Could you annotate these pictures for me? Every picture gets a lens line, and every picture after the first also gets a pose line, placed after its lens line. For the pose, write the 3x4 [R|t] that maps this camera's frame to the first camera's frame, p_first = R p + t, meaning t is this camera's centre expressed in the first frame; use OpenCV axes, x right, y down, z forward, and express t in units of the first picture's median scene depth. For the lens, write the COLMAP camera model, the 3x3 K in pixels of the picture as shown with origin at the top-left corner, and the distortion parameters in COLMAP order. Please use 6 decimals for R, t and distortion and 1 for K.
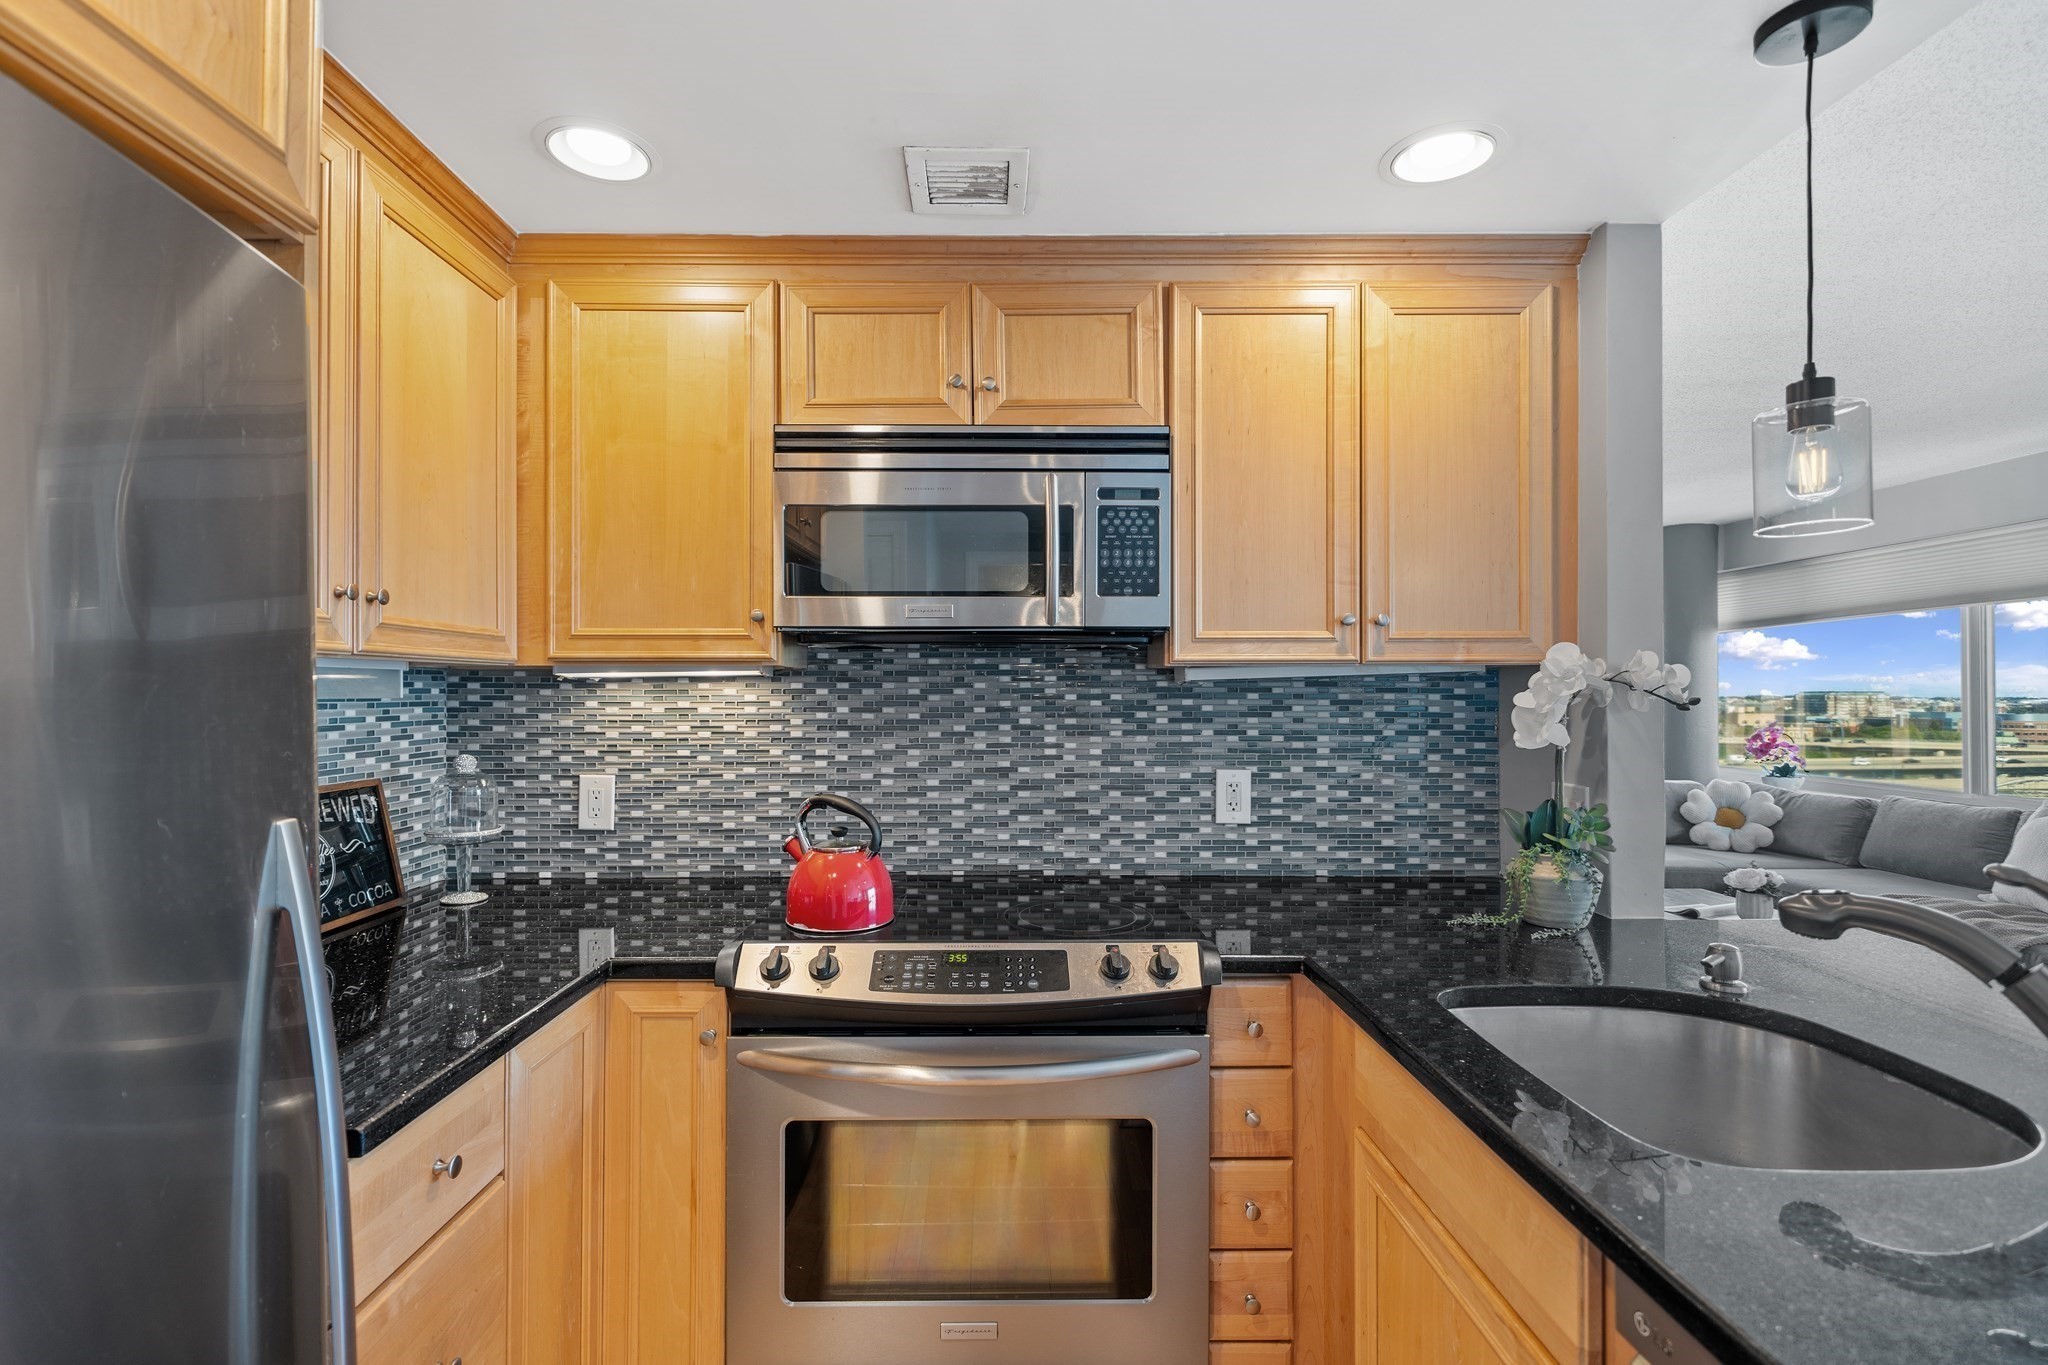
lens RADIAL K [[927.4, 0, 1011.3], [0, 927.4, 688.1], [0, 0, 1]] dist [0.000706, 0.000115]
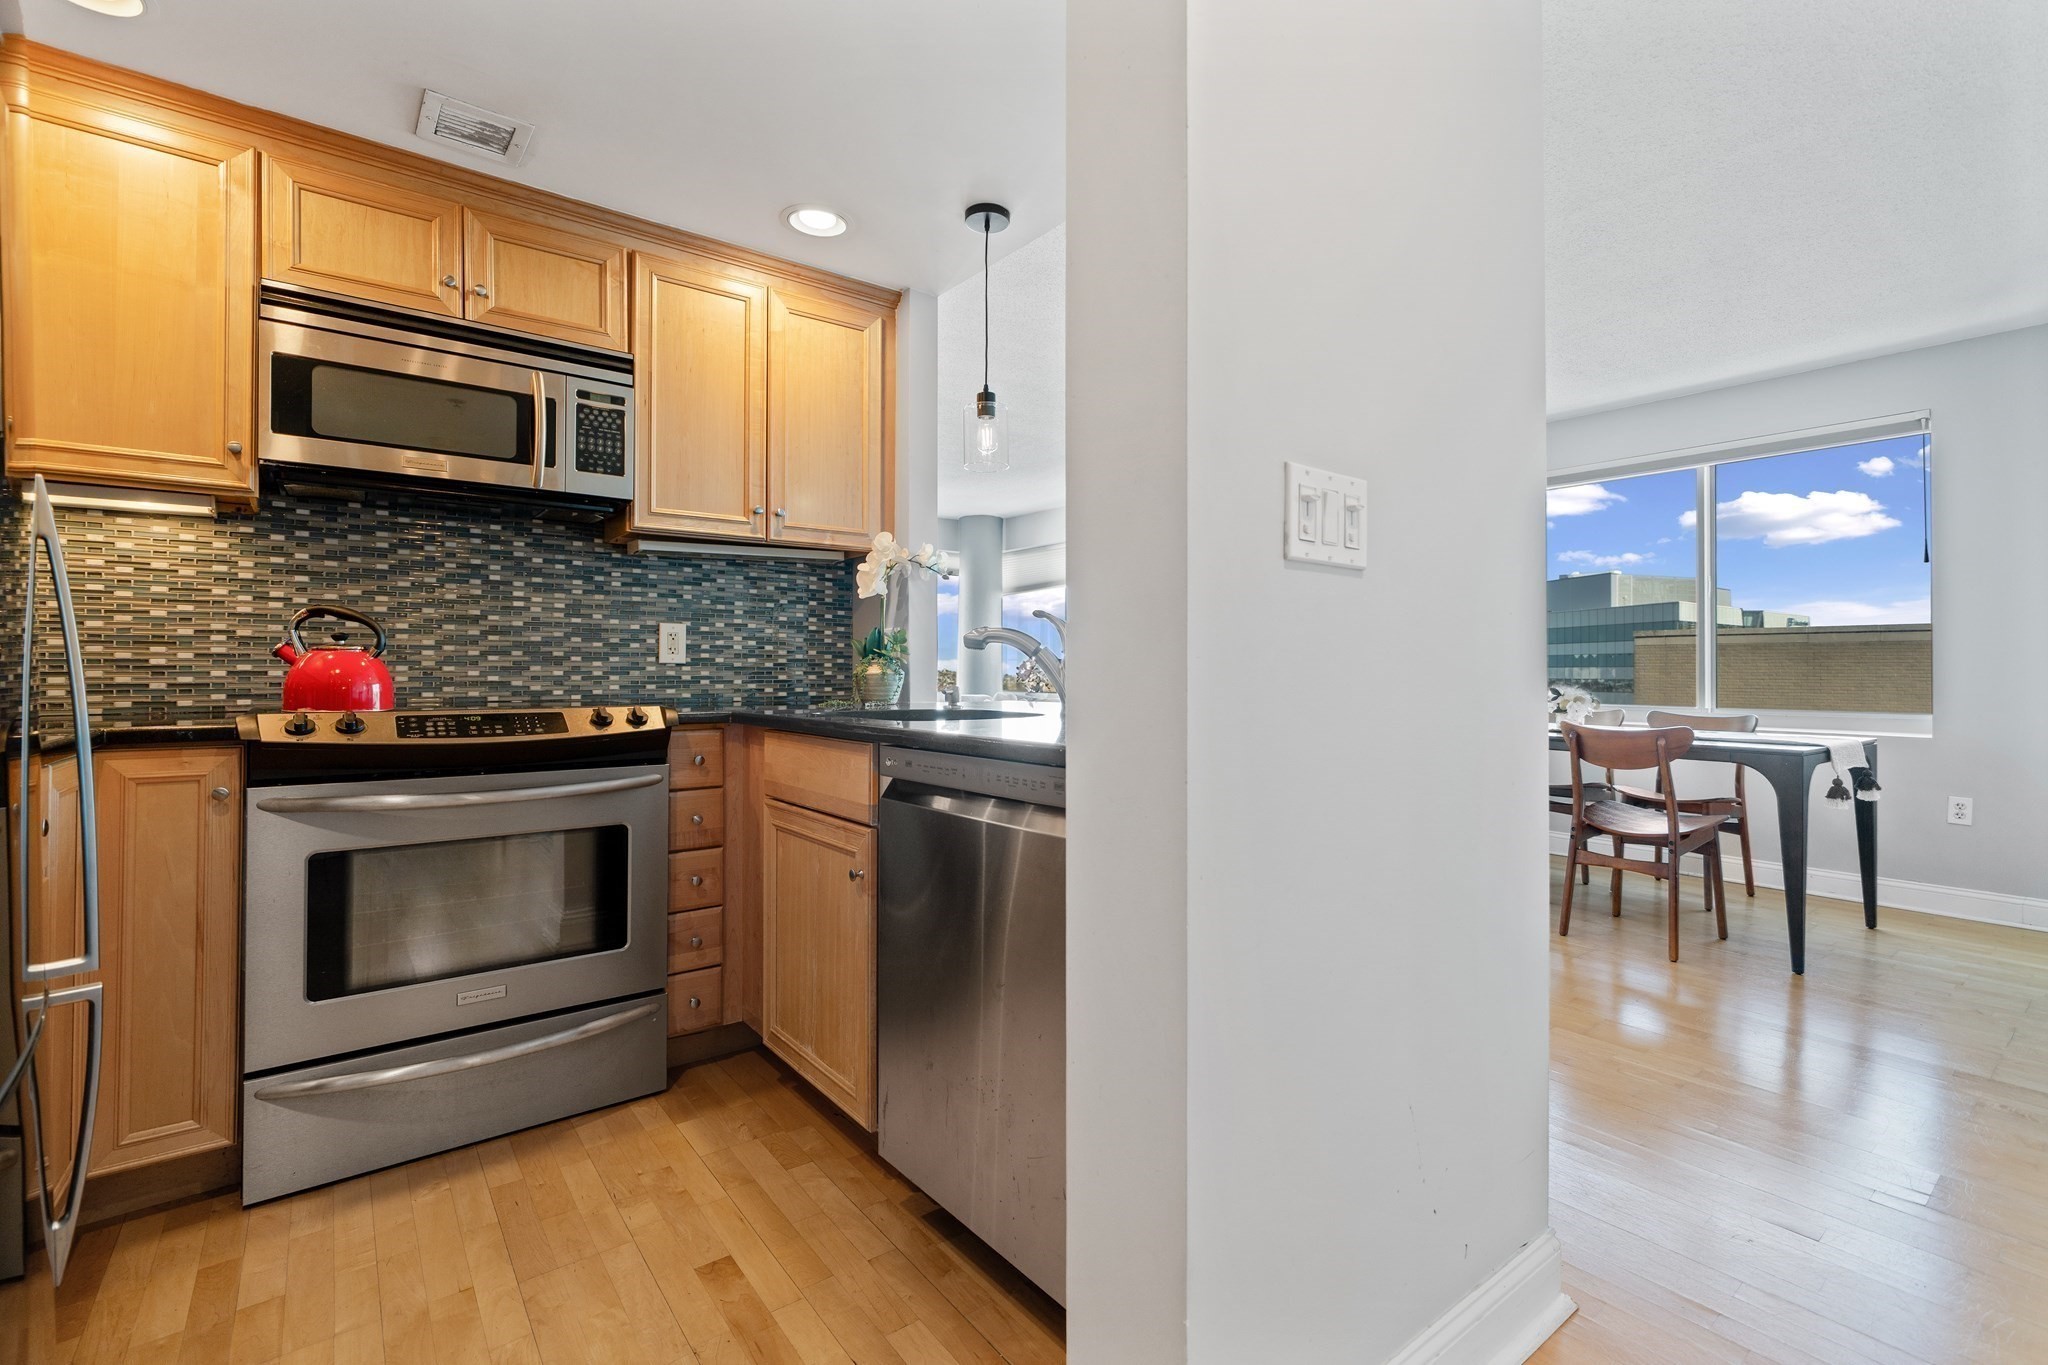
lens RADIAL K [[900.3, 0, 1016.5], [0, 900.3, 663.3], [0, 0, 1]] dist [0.000674, -0.000264]
pose [[0.799817, 0.006026, 0.600213, -0.149304], [-0.004178, 0.999981, -0.004472, 0.154466], [-0.600229, 0.001069, 0.799827, -0.352533]]
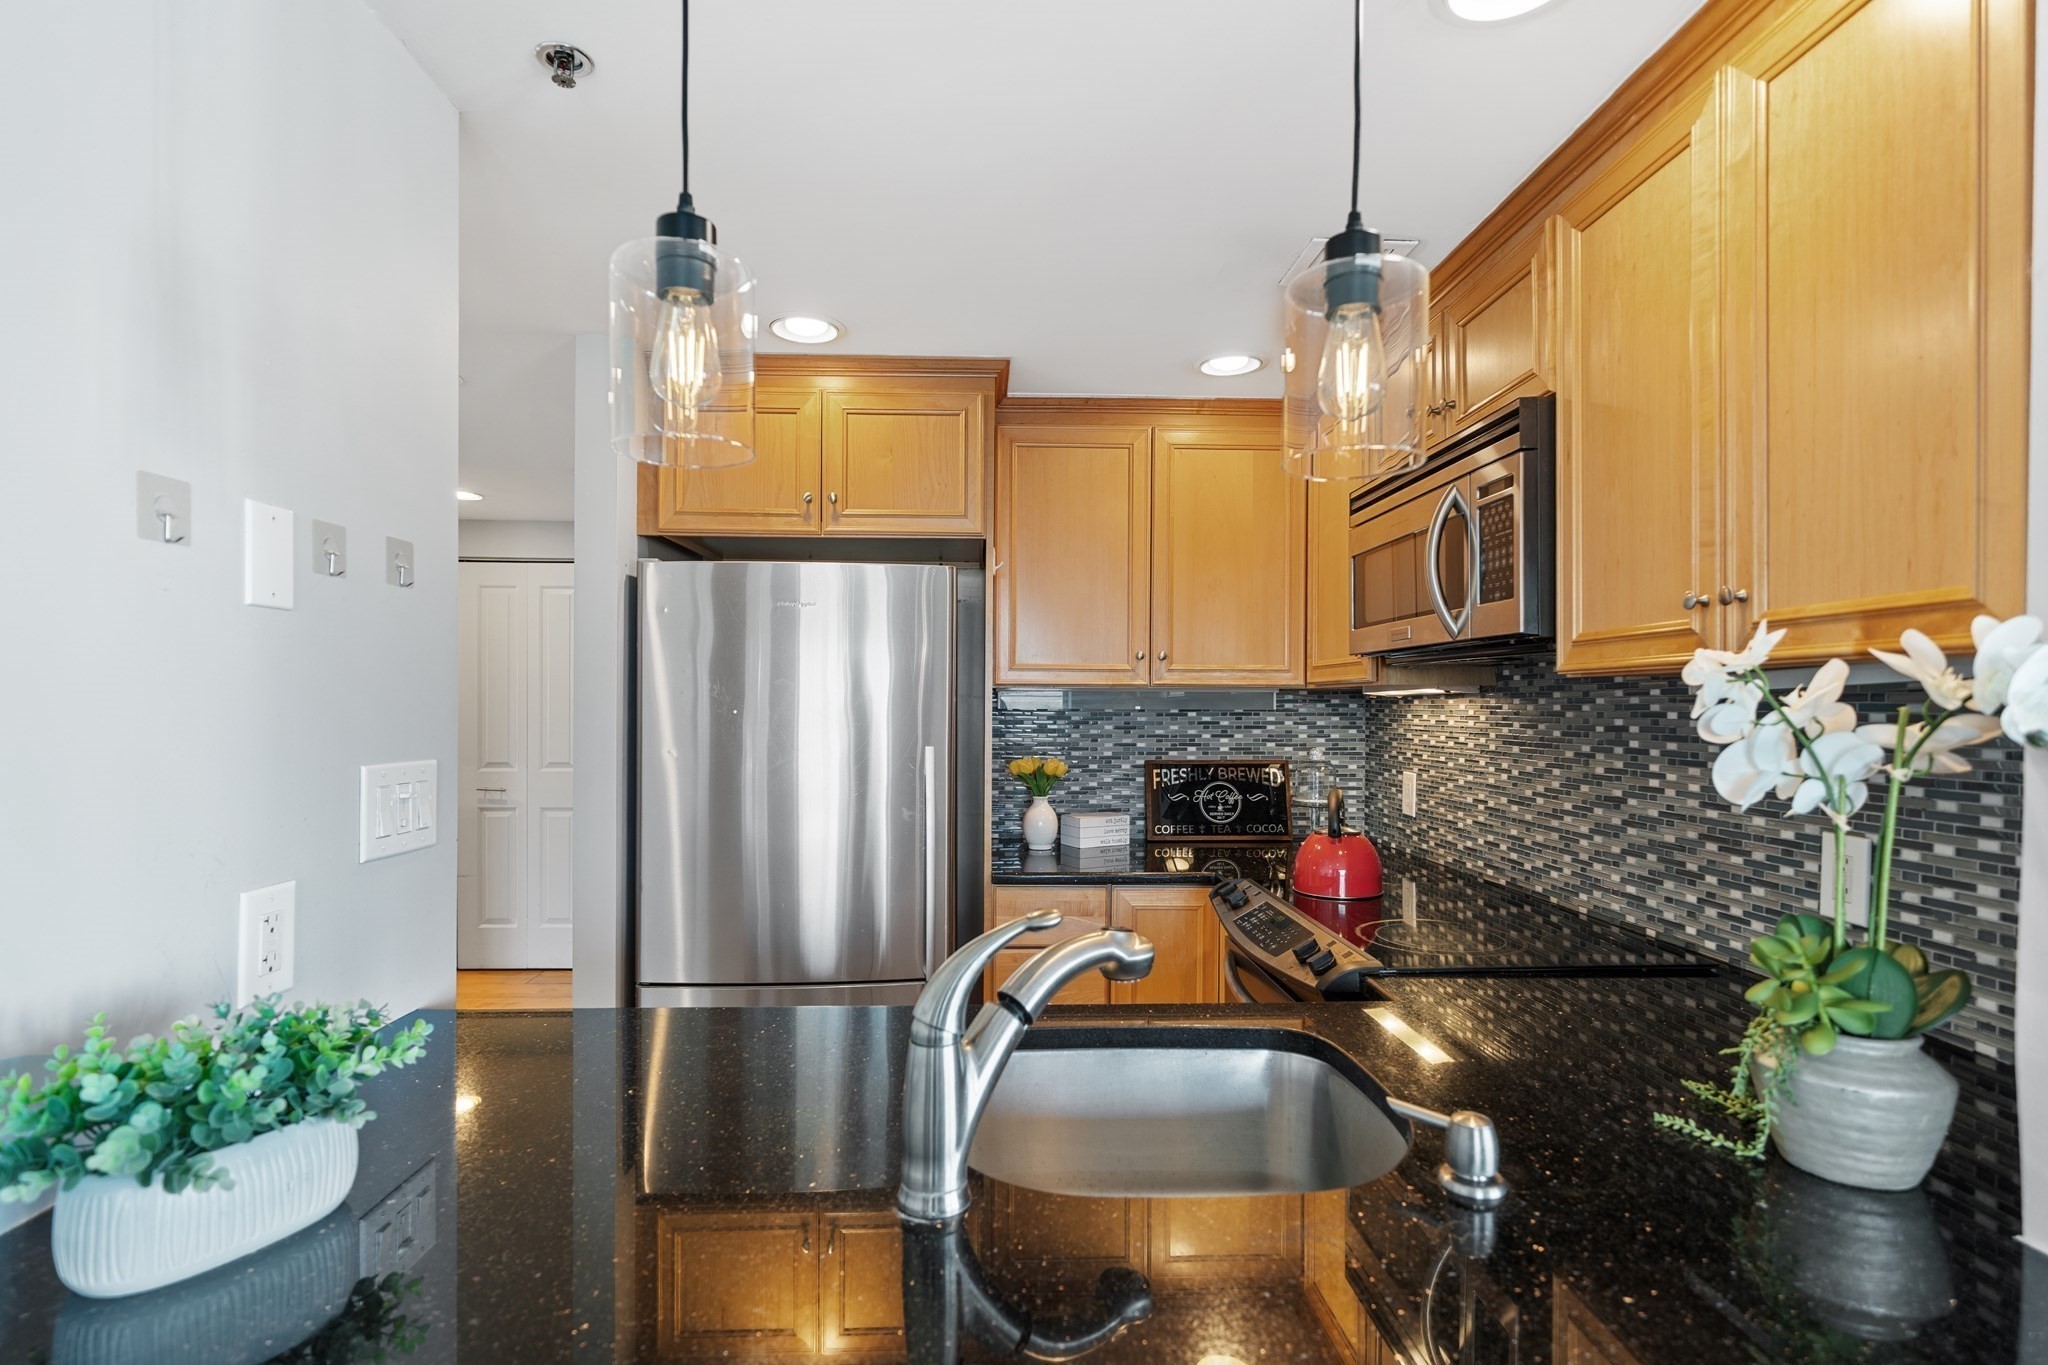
lens RADIAL K [[1003.4, 0, 1023.4], [0, 1003.4, 706.3], [0, 0, 1]] dist [-0.000093, -0.000002]
pose [[0.031288, 0.003151, -0.999505, 0.924634], [-0.000700, 0.999995, 0.003130, -0.000365], [0.999510, 0.000601, 0.031290, 0.440437]]
